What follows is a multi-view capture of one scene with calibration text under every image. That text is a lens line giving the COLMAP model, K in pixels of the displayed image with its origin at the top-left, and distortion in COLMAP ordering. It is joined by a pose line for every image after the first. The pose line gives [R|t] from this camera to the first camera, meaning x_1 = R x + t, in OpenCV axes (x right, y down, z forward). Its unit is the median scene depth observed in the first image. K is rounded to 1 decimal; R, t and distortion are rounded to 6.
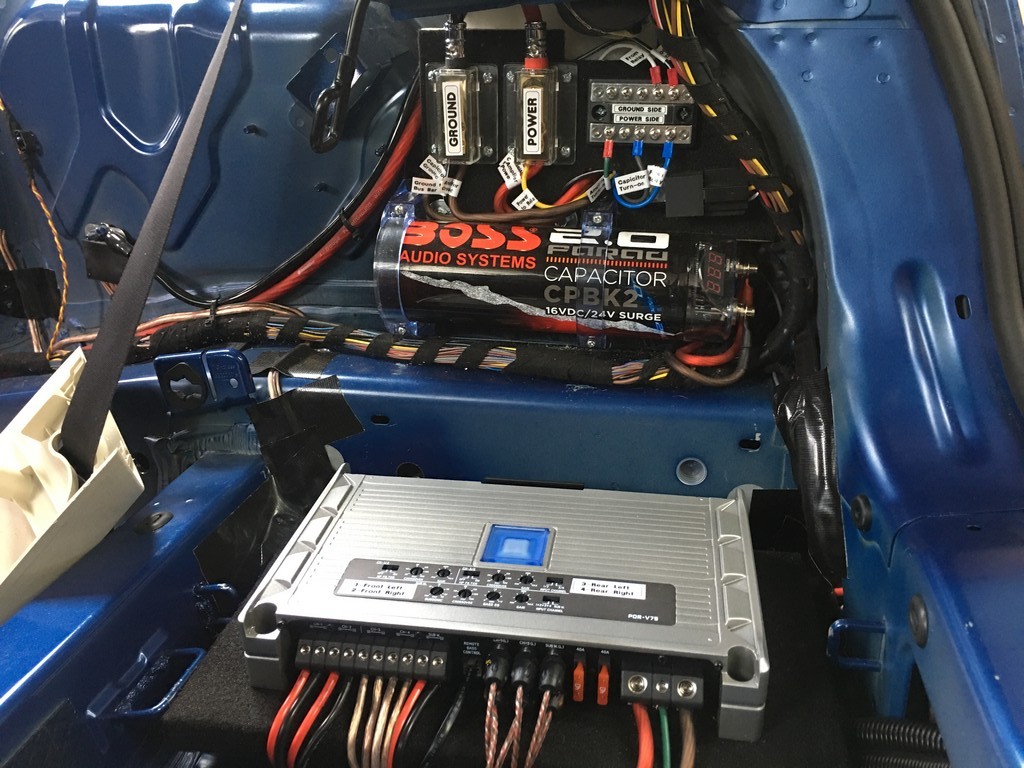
lens RADIAL K [[873.1, 0, 508.8], [0, 873.1, 366.4], [0, 0, 1]] dist [0.070406, -0.113841]
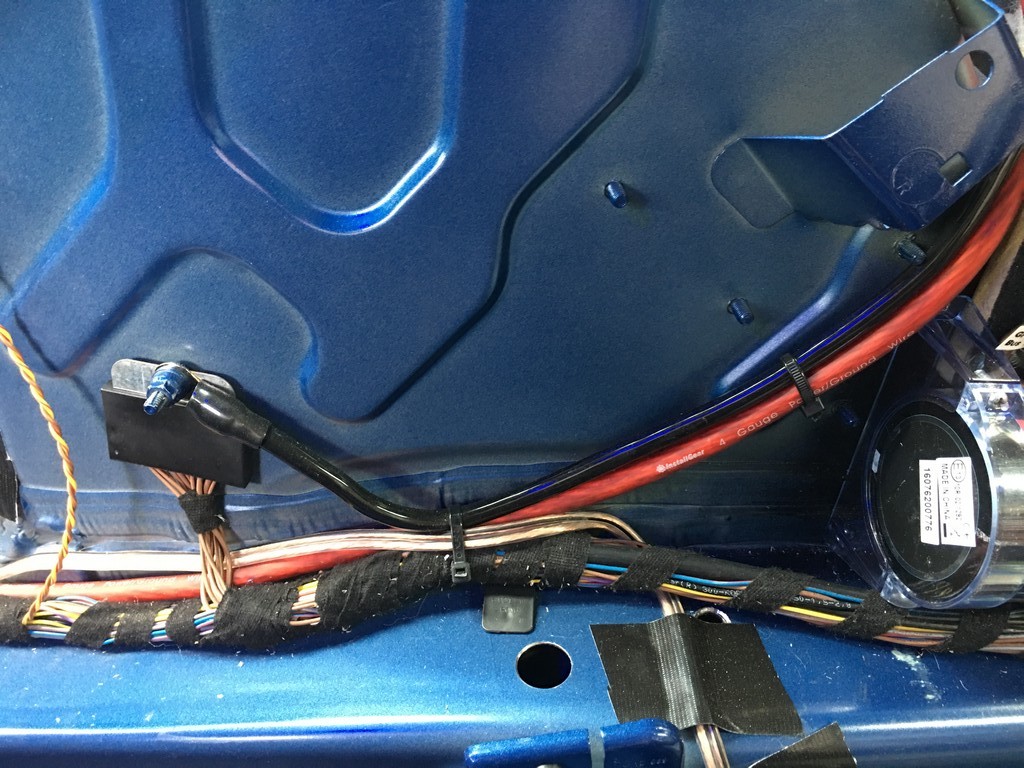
lens RADIAL K [[873.1, 0, 508.8], [0, 873.1, 366.4], [0, 0, 1]] dist [0.070406, -0.113841]
pose [[0.949396, -0.082030, 0.303180, -0.458564], [0.009522, 0.972365, 0.233271, -0.274002], [-0.313937, -0.218580, 0.923941, 0.583118]]
